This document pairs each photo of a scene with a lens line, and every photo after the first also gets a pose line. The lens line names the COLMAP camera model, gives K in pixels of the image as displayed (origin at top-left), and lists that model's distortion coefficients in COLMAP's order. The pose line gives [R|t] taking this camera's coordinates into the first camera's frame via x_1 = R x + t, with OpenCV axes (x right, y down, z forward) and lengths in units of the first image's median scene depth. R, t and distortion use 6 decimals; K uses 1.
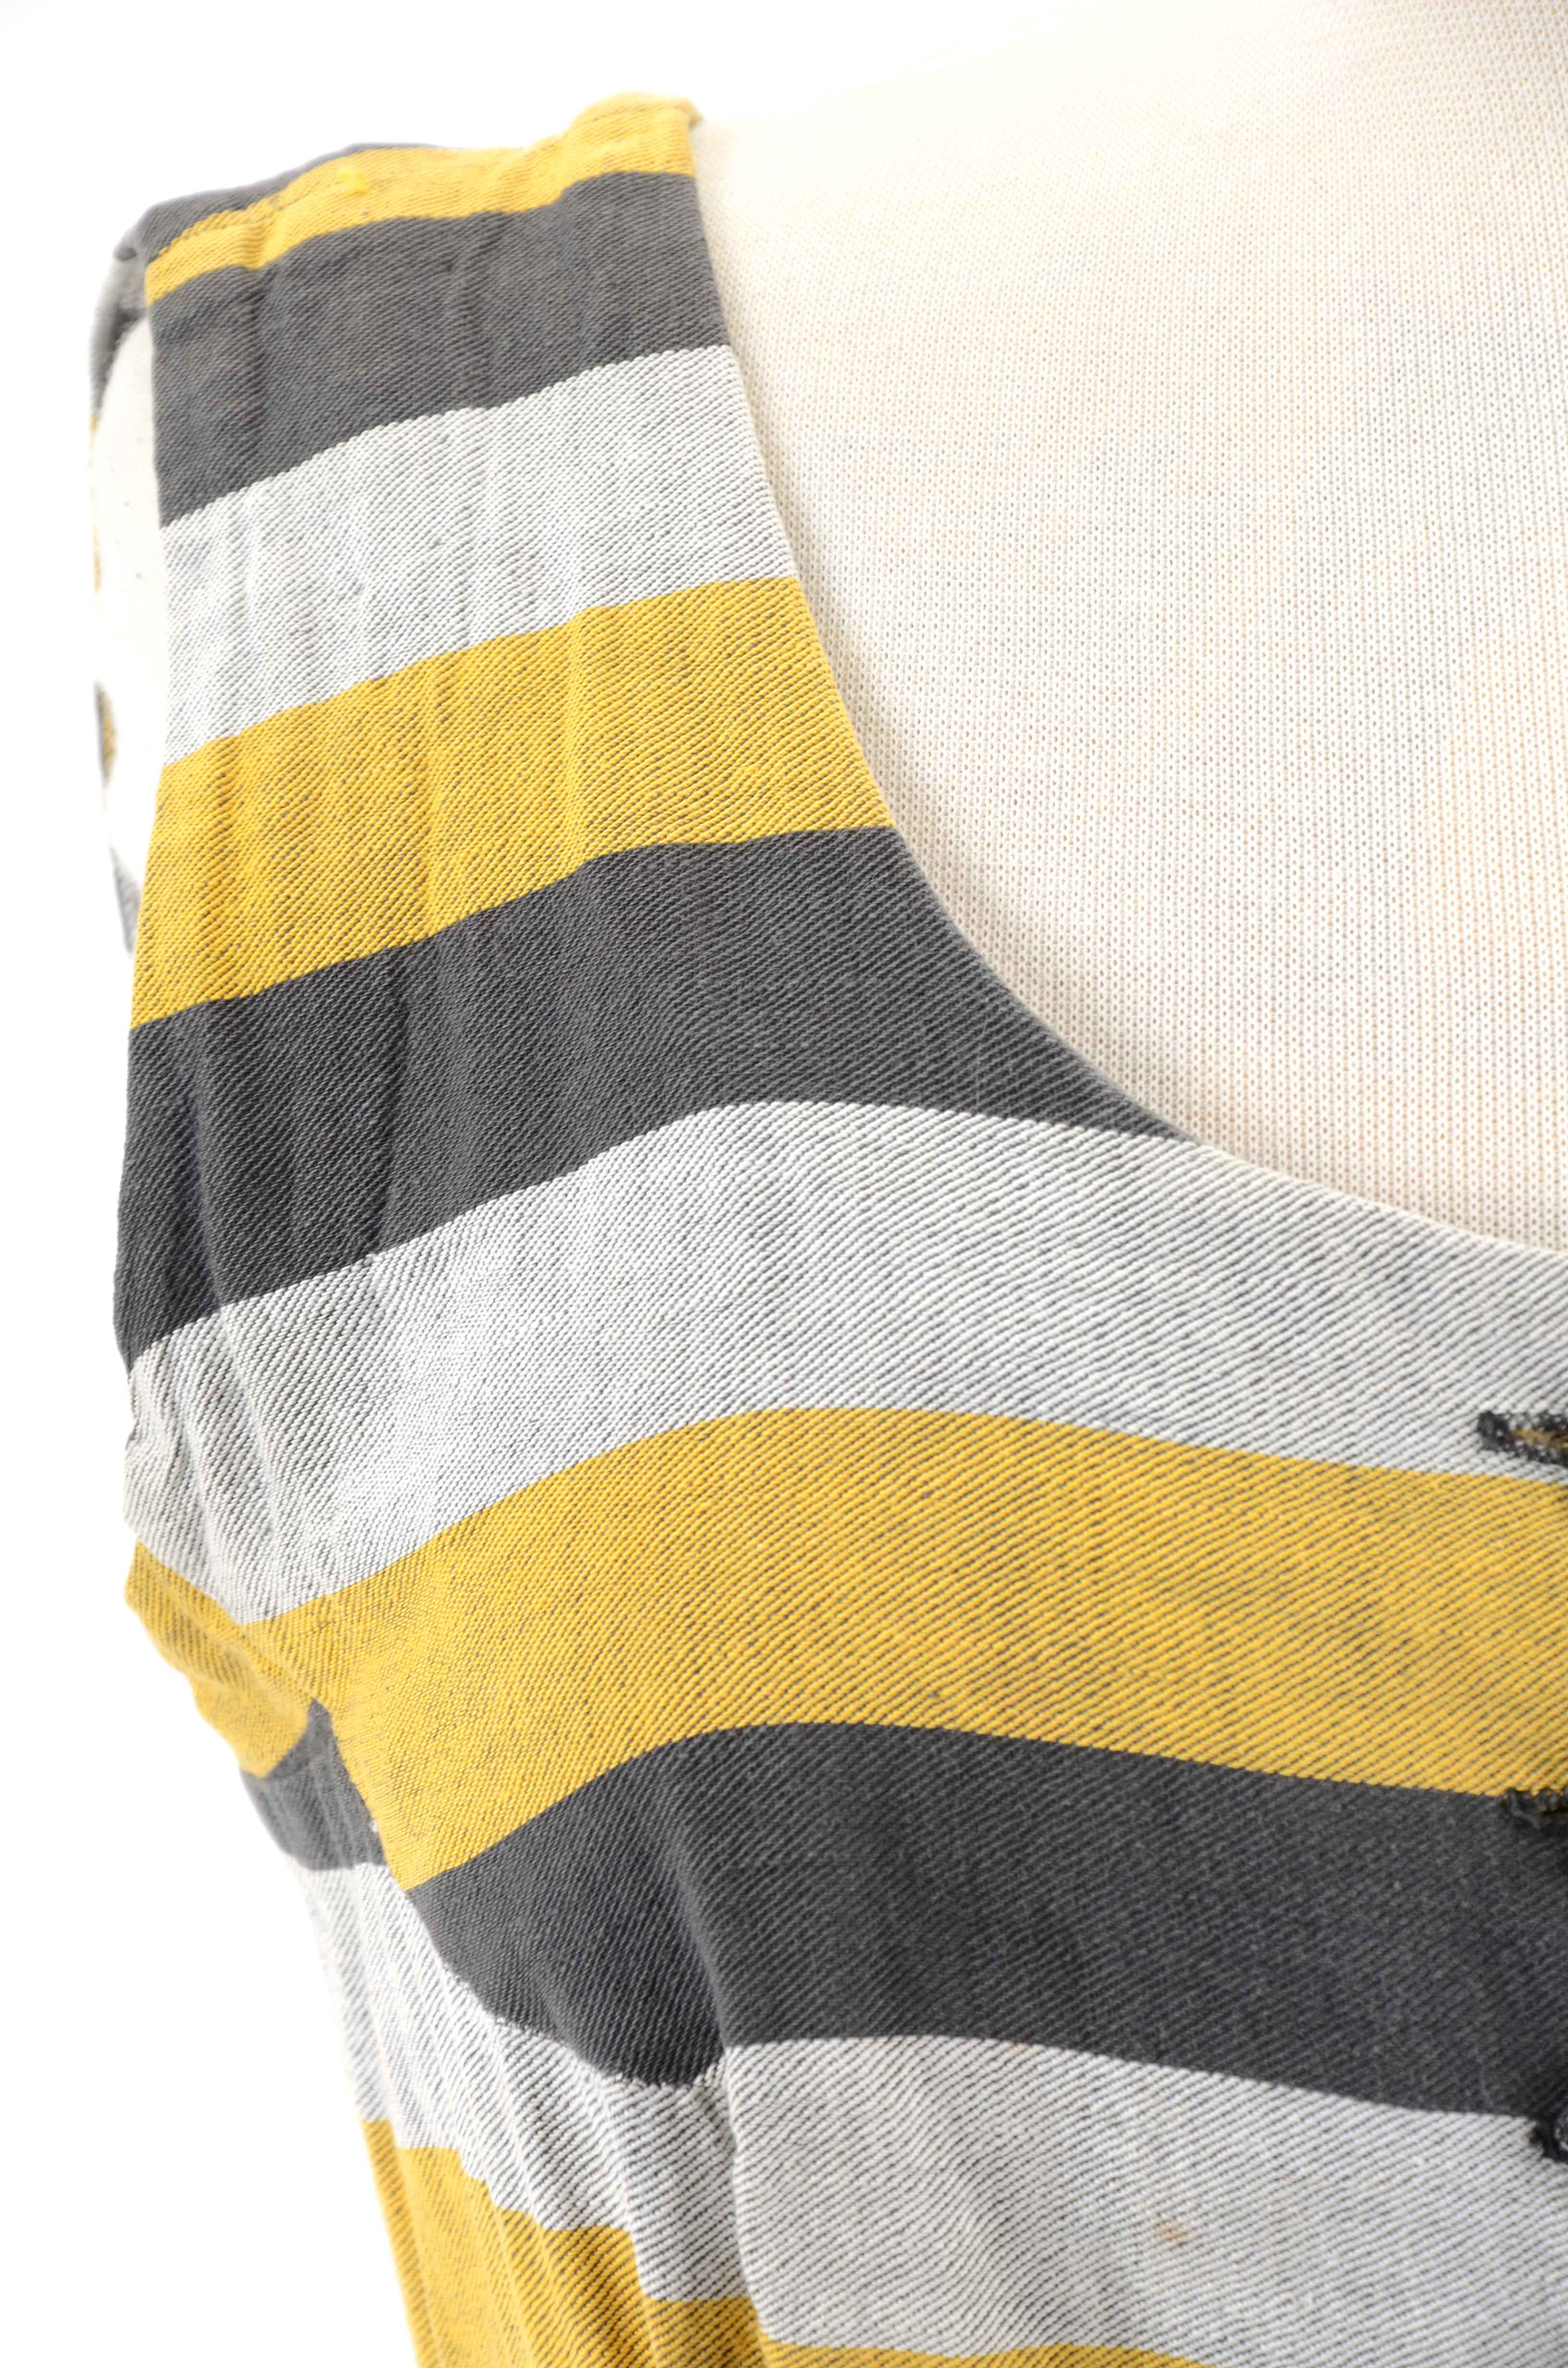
lens RADIAL K [[9850.0, 0, 793.0], [0, 9850.0, 1190.0], [0, 0, 1]] dist [1.257425, 0.000000]
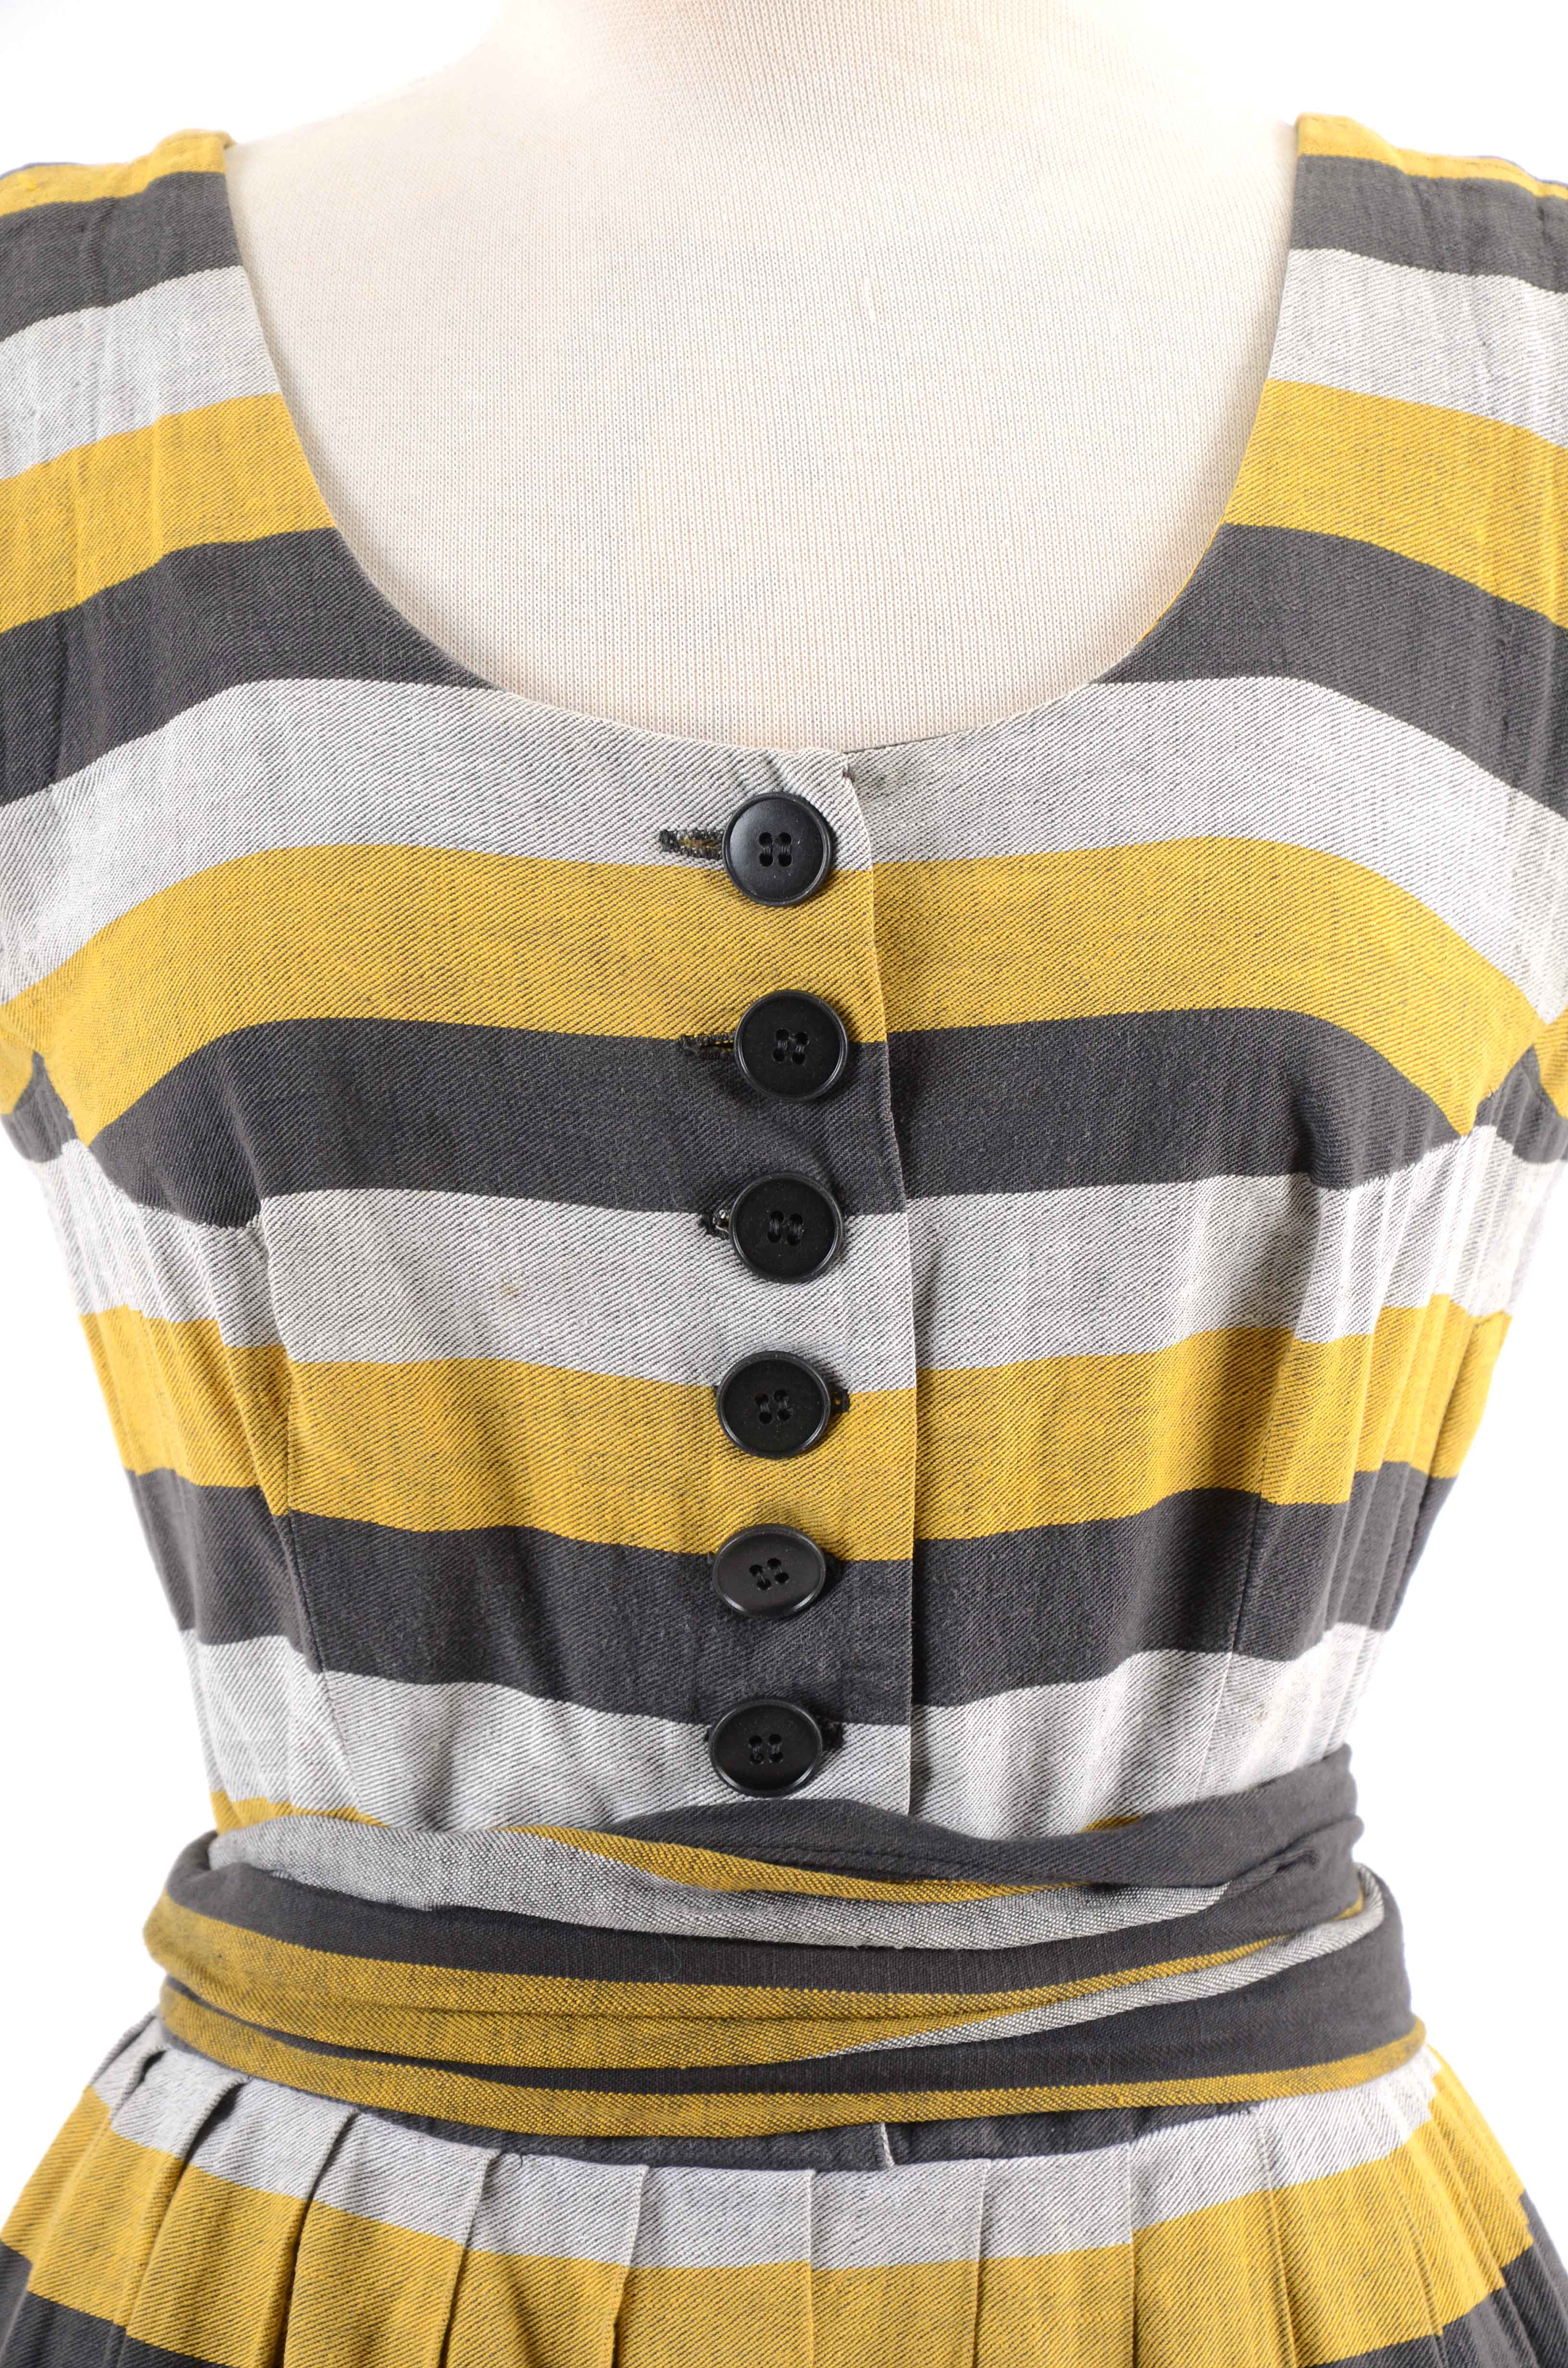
lens RADIAL K [[9850.0, 0, 809.3], [0, 9850.0, 1195.6], [0, 0, 1]] dist [1.257425, 0.000000]
pose [[0.999341, -0.036221, 0.002486, 0.086517], [0.036270, 0.999050, -0.024164, 0.129382], [-0.001608, 0.024239, 0.999705, -0.780938]]
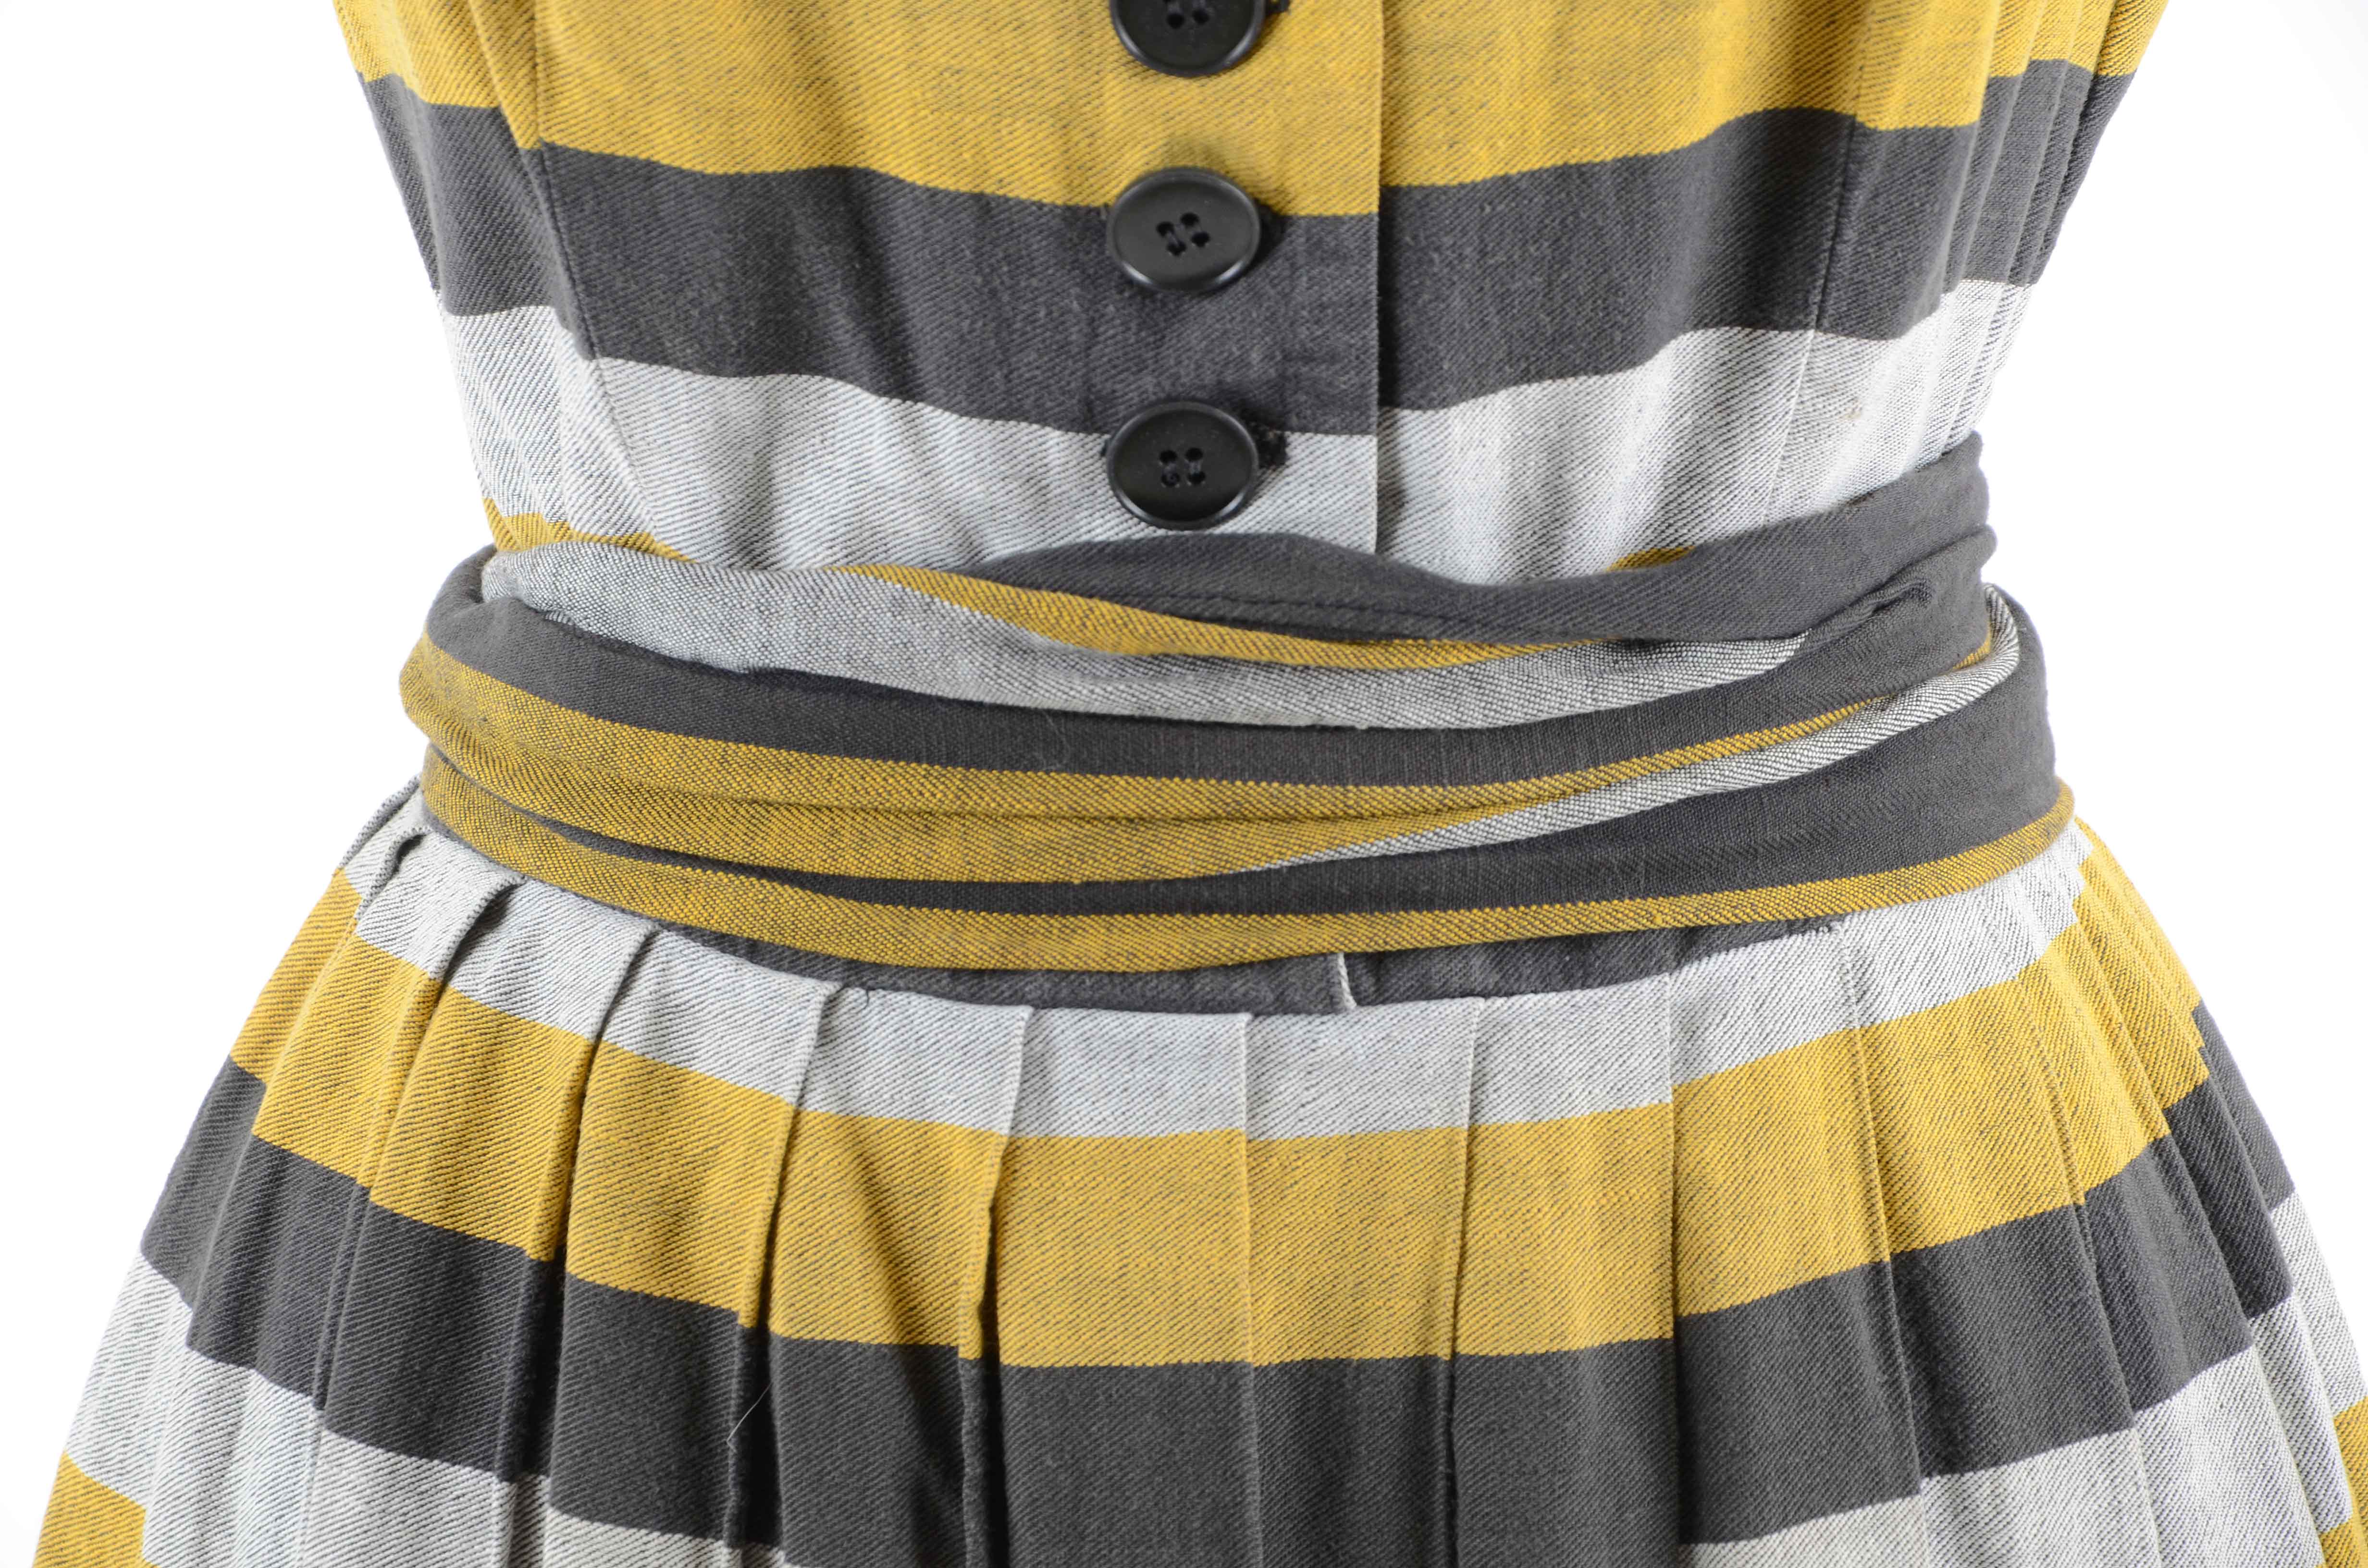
lens RADIAL K [[9850.0, 0, 1166.5], [0, 9850.0, 831.4], [0, 0, 1]] dist [1.257425, 0.000000]
pose [[0.998506, -0.036305, -0.040837, 0.129443], [0.039987, 0.994836, 0.093288, 0.110469], [0.037239, -0.094782, 0.994801, -0.329177]]
